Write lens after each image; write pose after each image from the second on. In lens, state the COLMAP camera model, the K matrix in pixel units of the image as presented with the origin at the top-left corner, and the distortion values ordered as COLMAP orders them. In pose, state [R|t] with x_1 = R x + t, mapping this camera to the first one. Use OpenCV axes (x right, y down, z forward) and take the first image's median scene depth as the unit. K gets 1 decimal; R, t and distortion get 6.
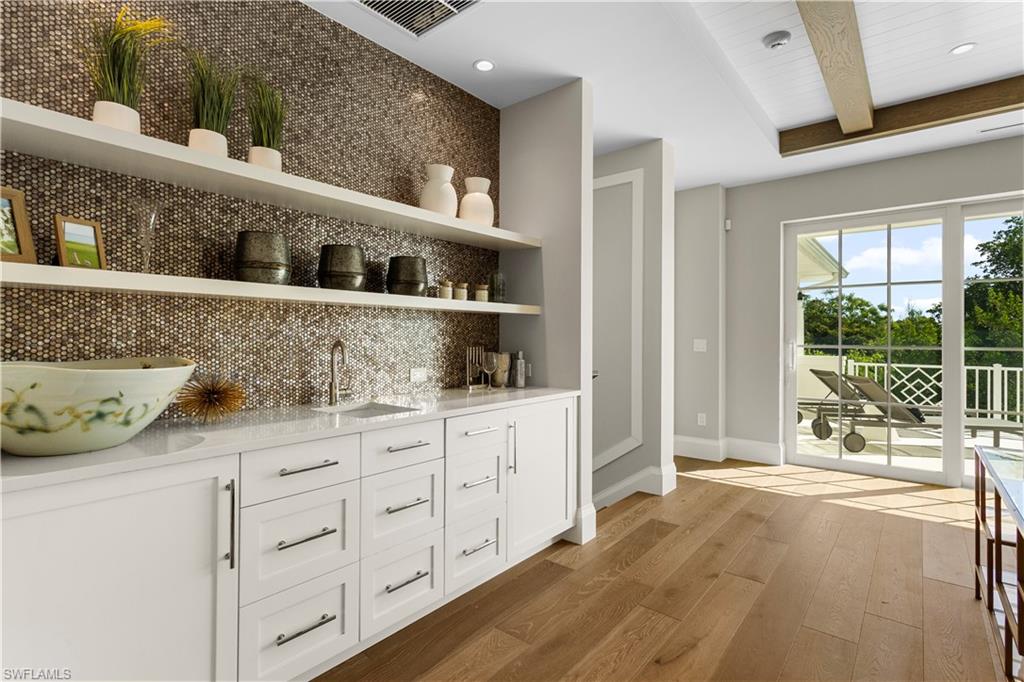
lens RADIAL K [[492.4, 0, 508.9], [0, 492.4, 330.2], [0, 0, 1]] dist [0.017383, 0.000008]
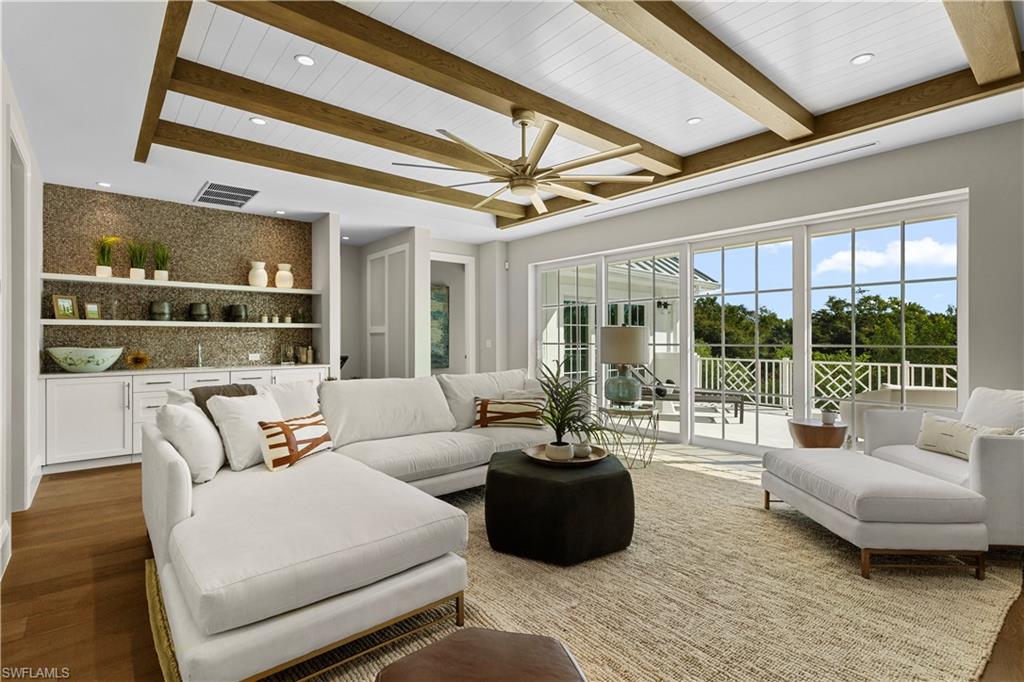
lens RADIAL K [[500.4, 0, 512.0], [0, 500.4, 341.0], [0, 0, 1]] dist [0.030886, 0.000008]
pose [[0.978091, -0.008394, -0.208007, 0.377103], [0.011423, 0.999845, 0.013366, 0.000601], [0.207863, -0.015449, 0.978036, -0.254189]]
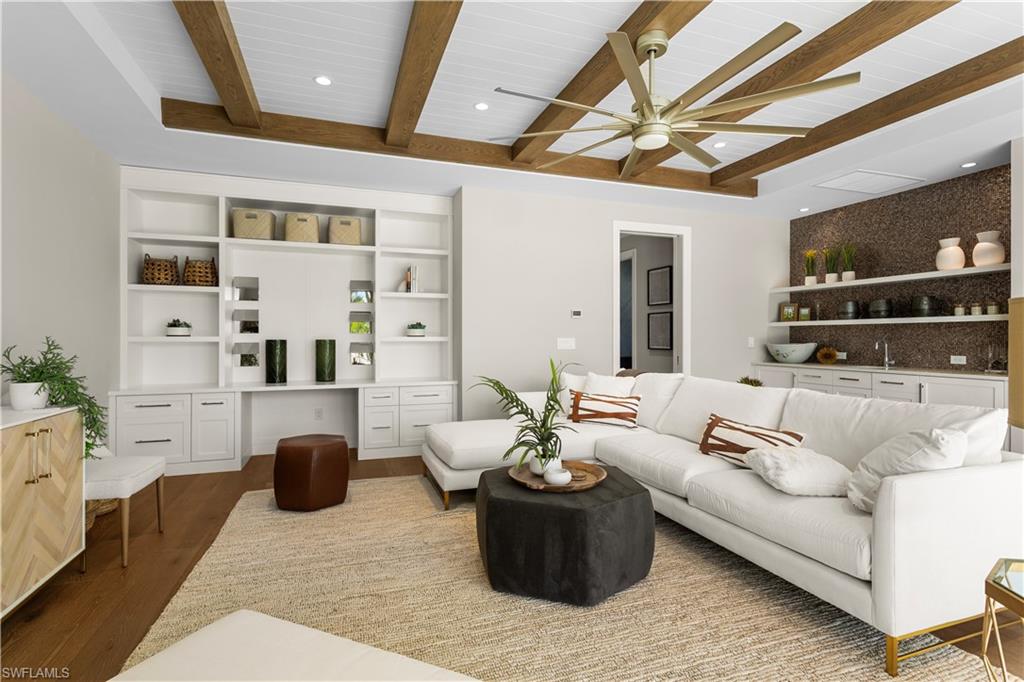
lens RADIAL K [[484.4, 0, 483.4], [0, 484.4, 340.4], [0, 0, 1]] dist [-0.002562, -0.000336]
pose [[-0.562004, -0.006444, -0.827109, 0.569309], [0.001182, 0.999962, -0.008594, 0.009164], [0.827133, -0.005807, -0.561976, 0.158819]]
